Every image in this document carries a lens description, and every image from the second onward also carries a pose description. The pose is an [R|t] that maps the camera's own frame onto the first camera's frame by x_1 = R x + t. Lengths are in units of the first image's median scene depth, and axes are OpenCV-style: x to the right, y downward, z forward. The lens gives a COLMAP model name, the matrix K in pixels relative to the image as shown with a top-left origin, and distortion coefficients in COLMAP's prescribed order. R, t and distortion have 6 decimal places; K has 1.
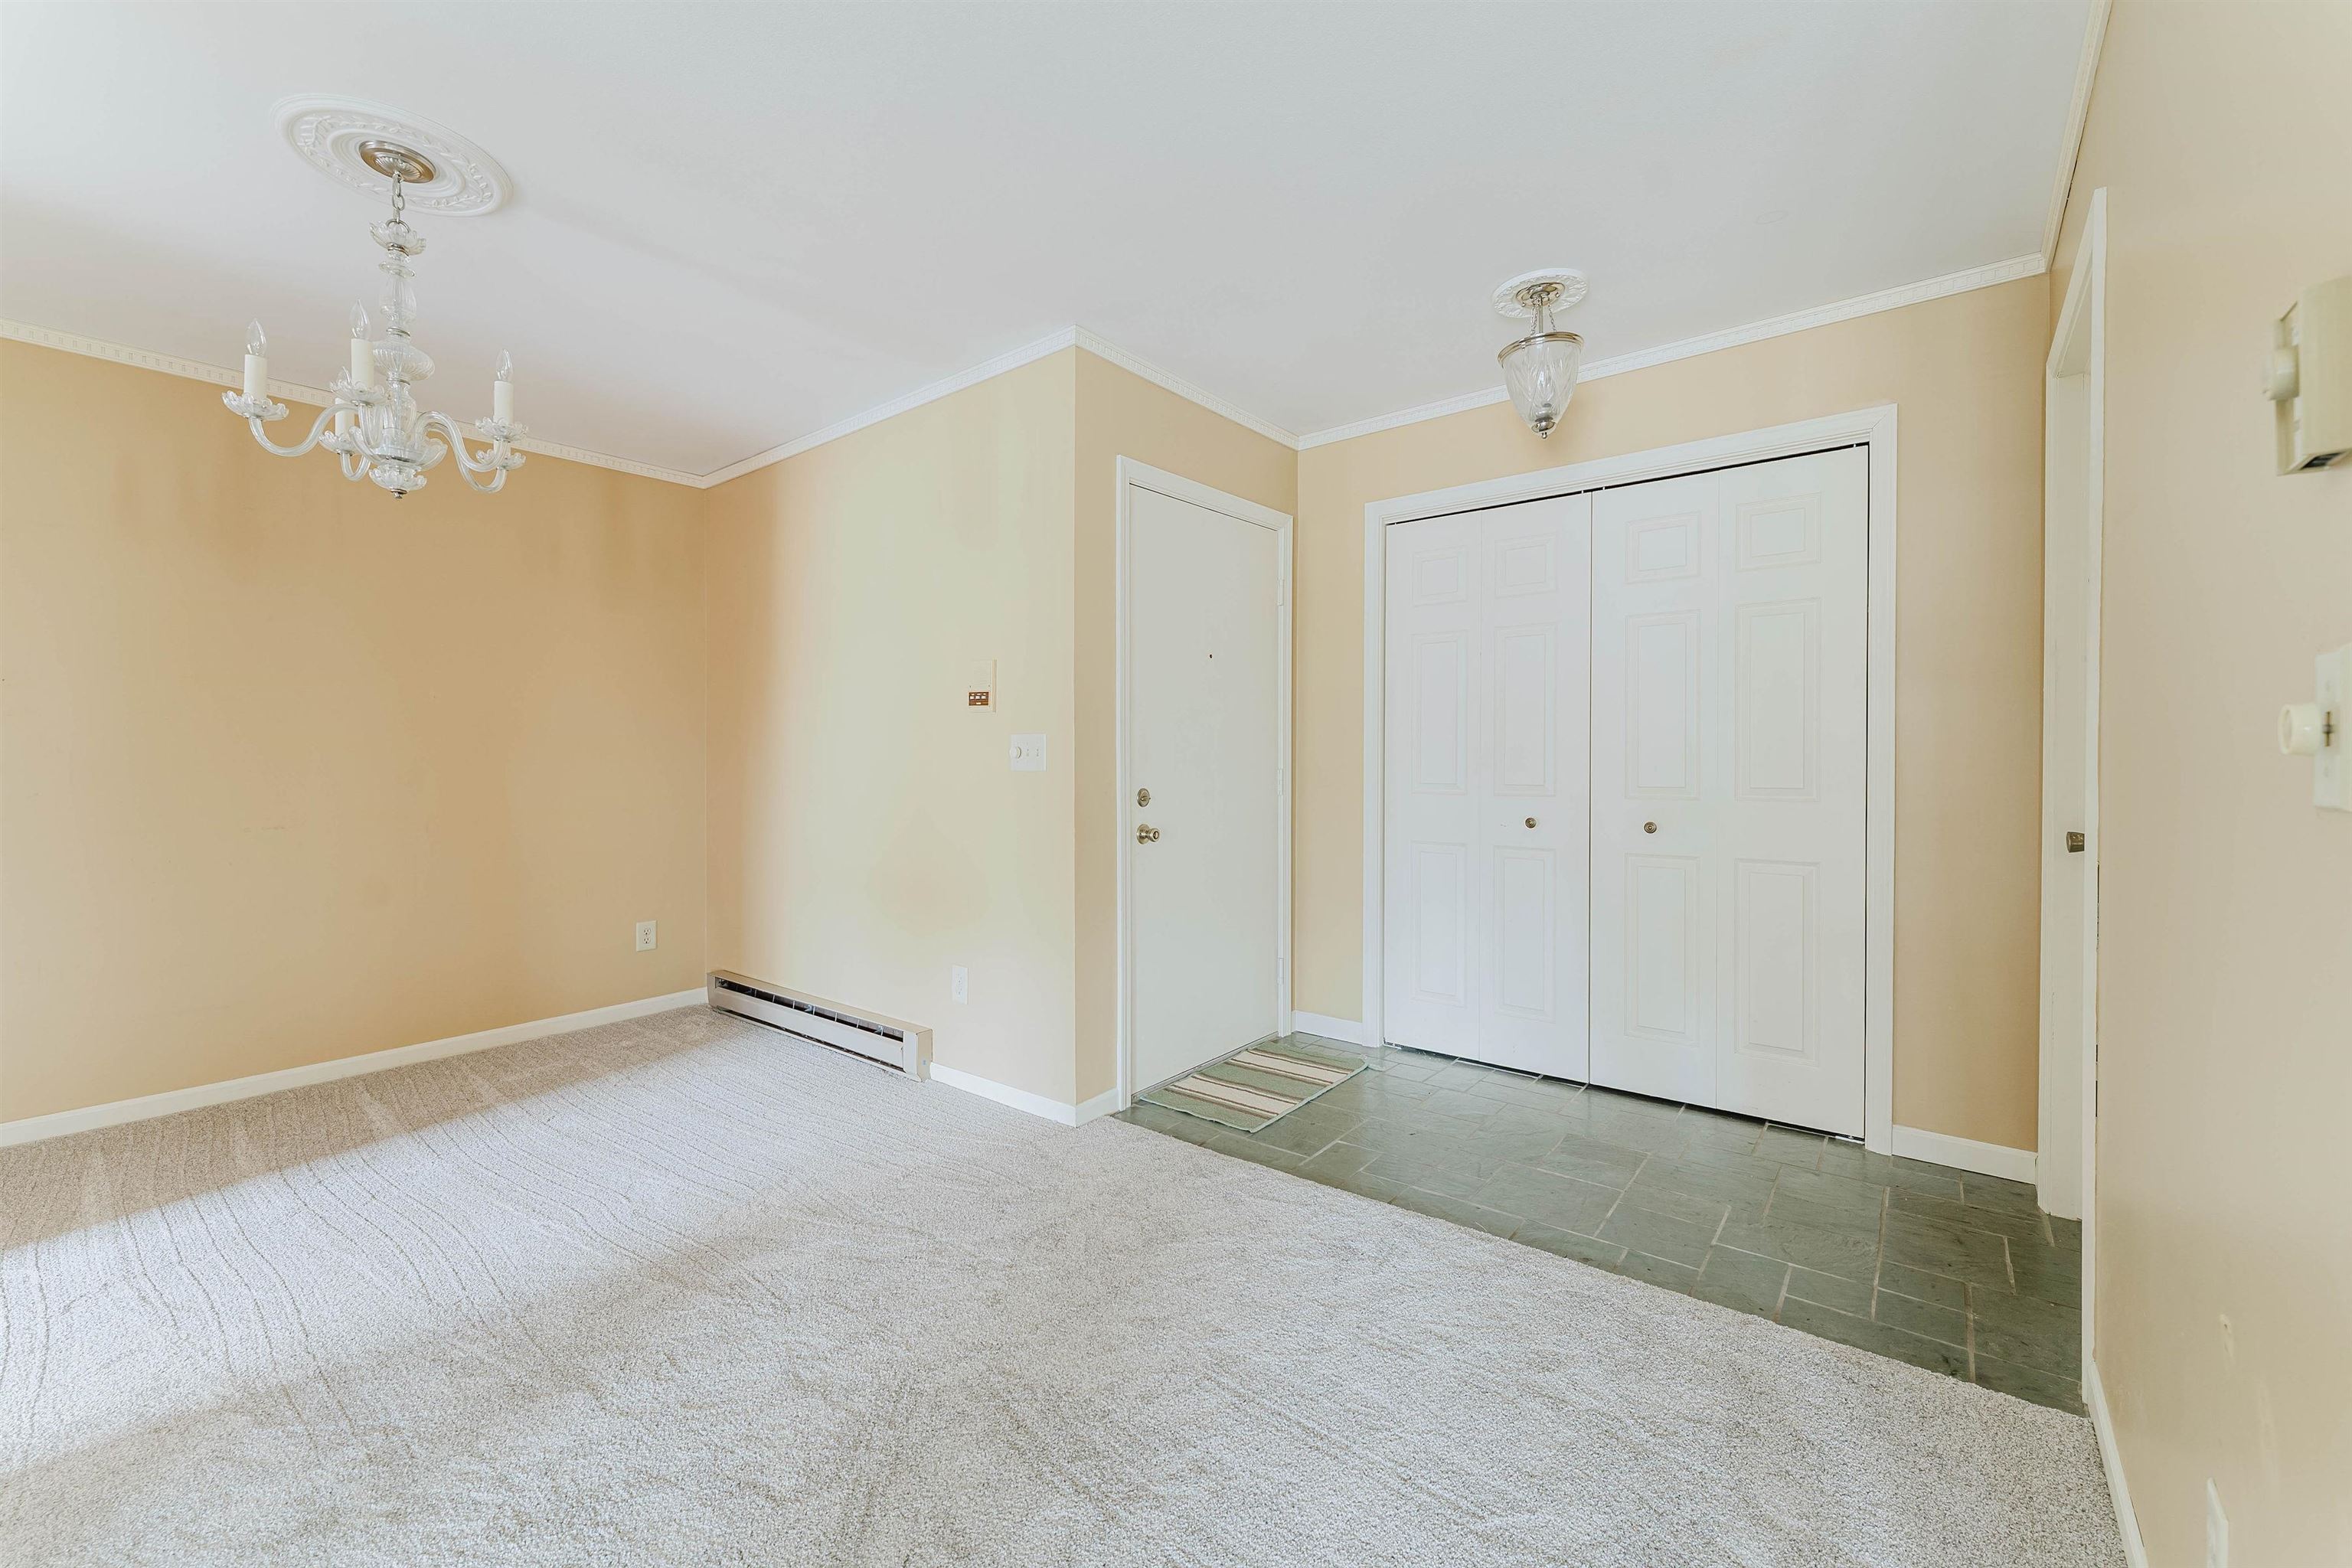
lens RADIAL K [[954.2, 0, 1175.6], [0, 954.2, 767.2], [0, 0, 1]] dist [0.000719, -0.000066]
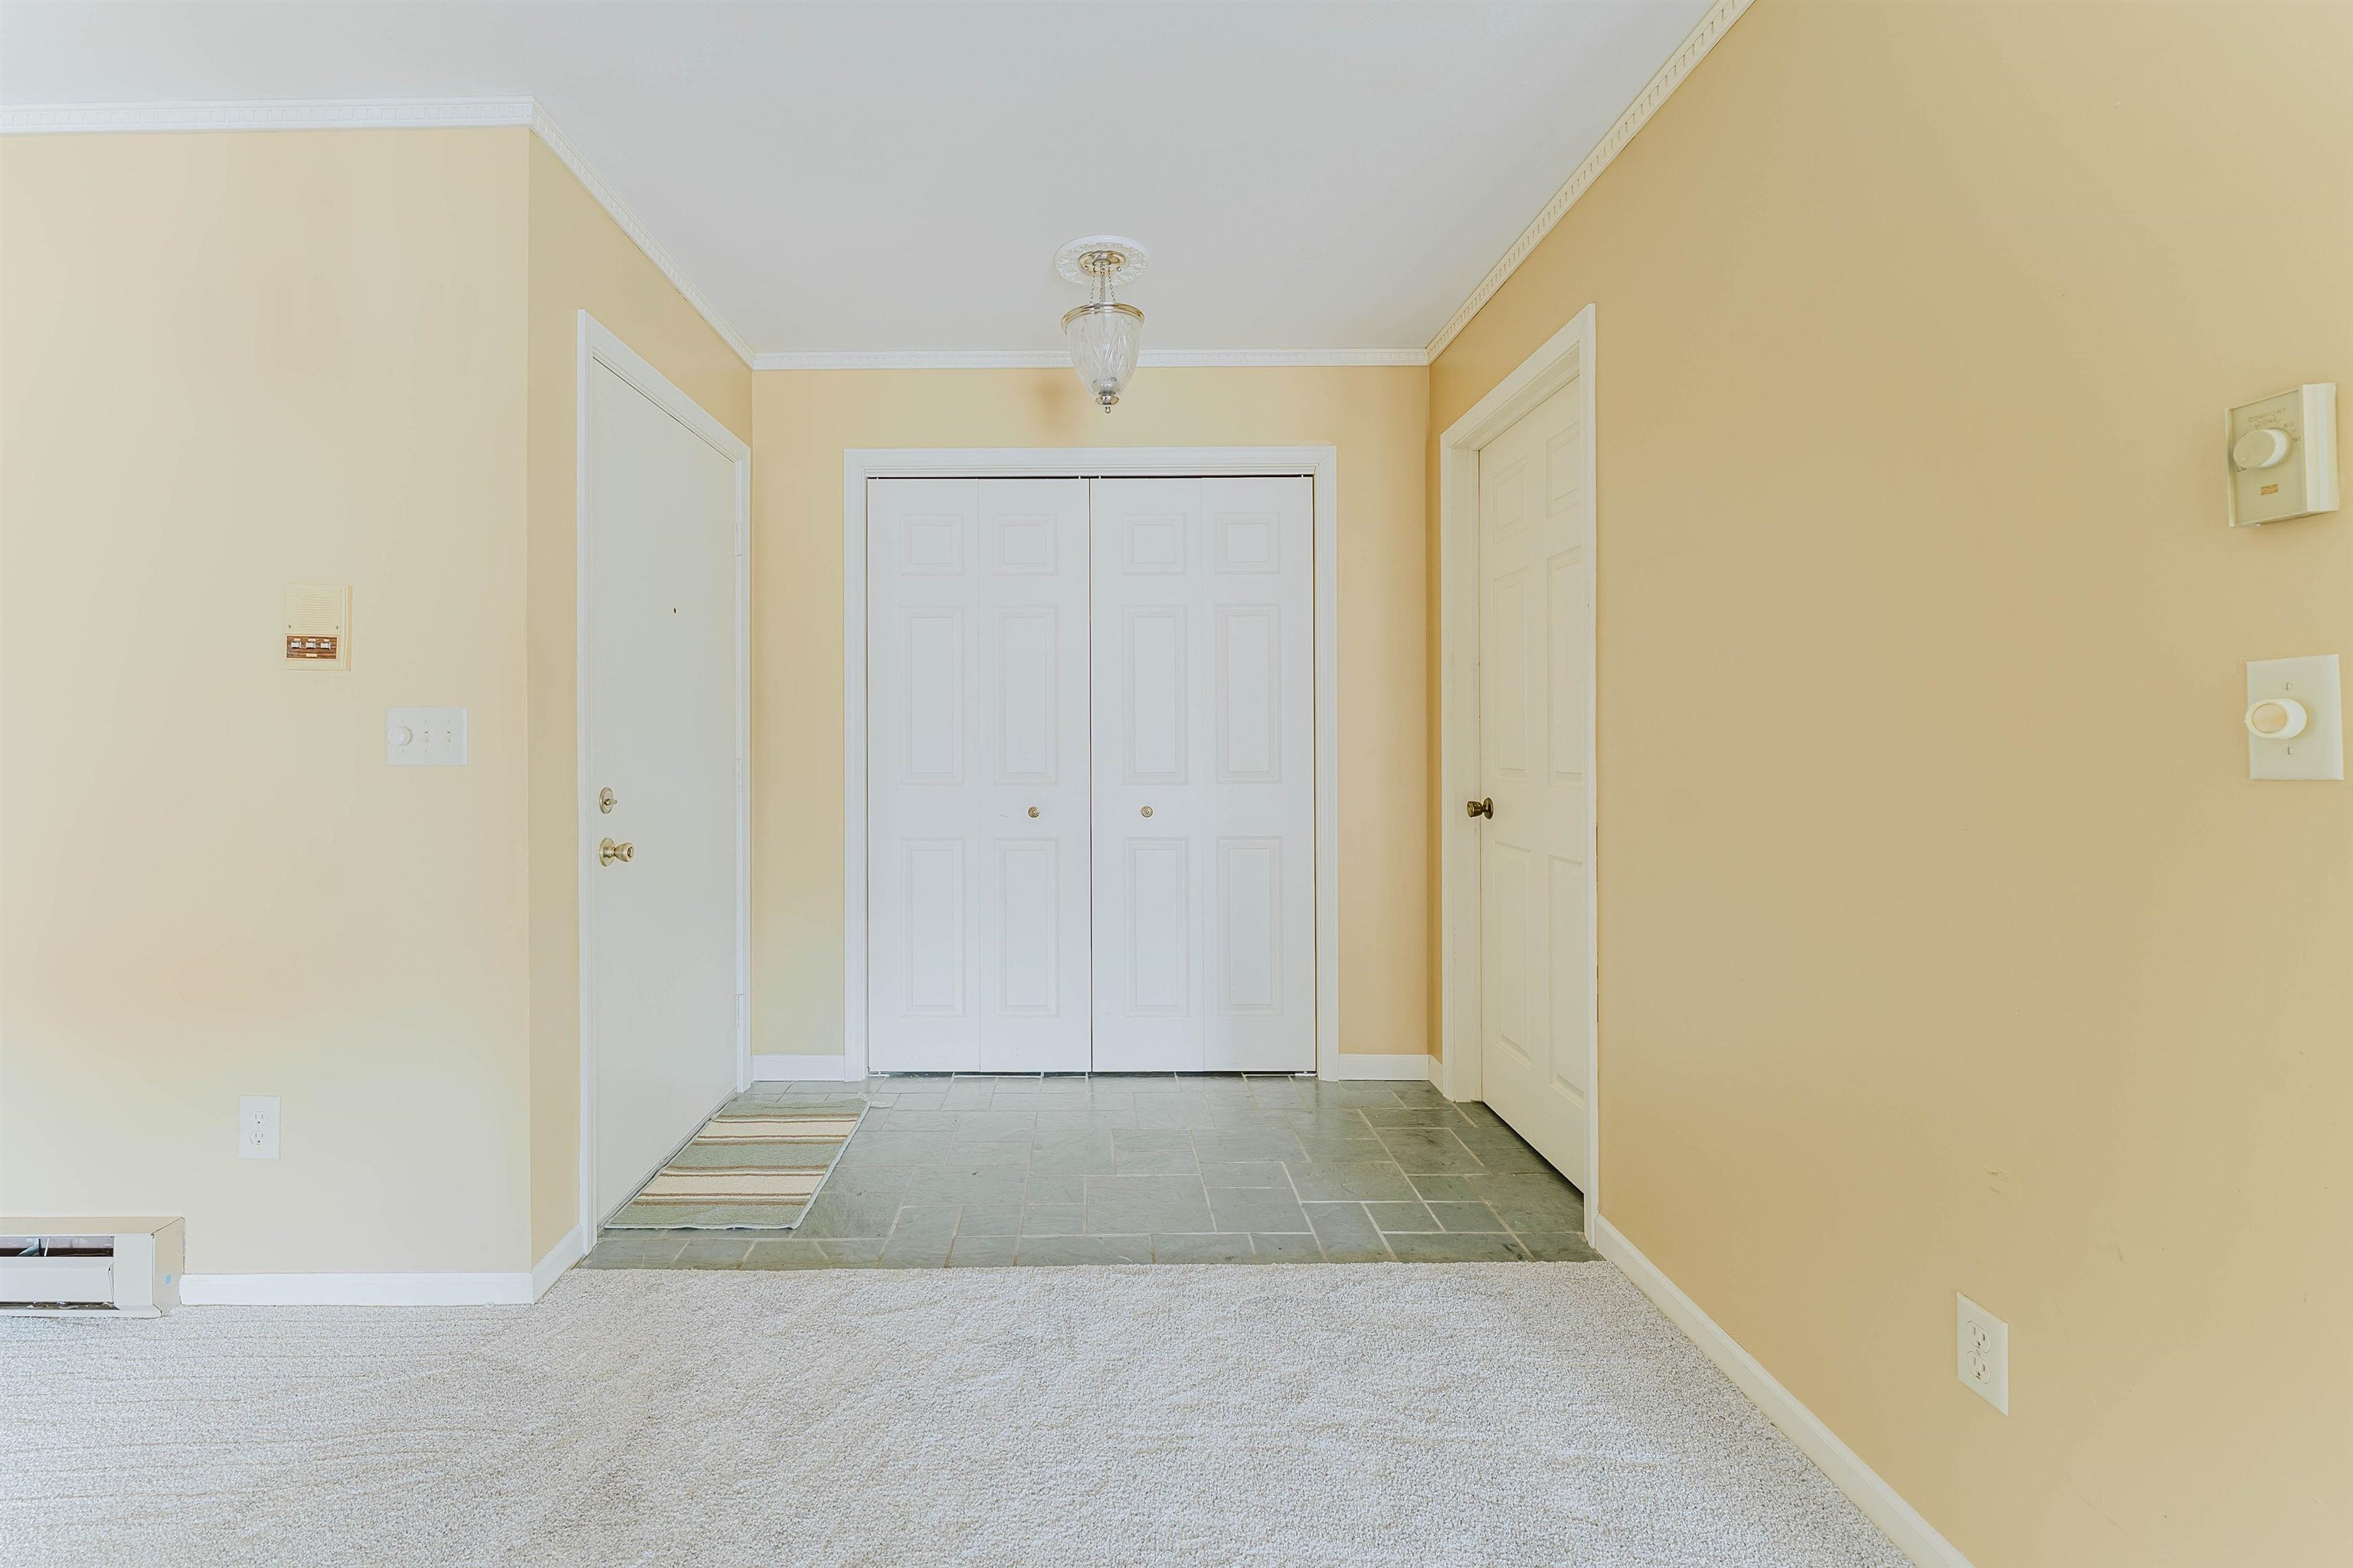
lens RADIAL K [[985.1, 0, 1173.1], [0, 985.1, 742.5], [0, 0, 1]] dist [0.001753, -0.000362]
pose [[0.782831, -0.000432, 0.622235, -0.166456], [0.008148, 0.999921, -0.009556, -0.000995], [-0.622181, 0.012551, 0.782772, 0.167818]]
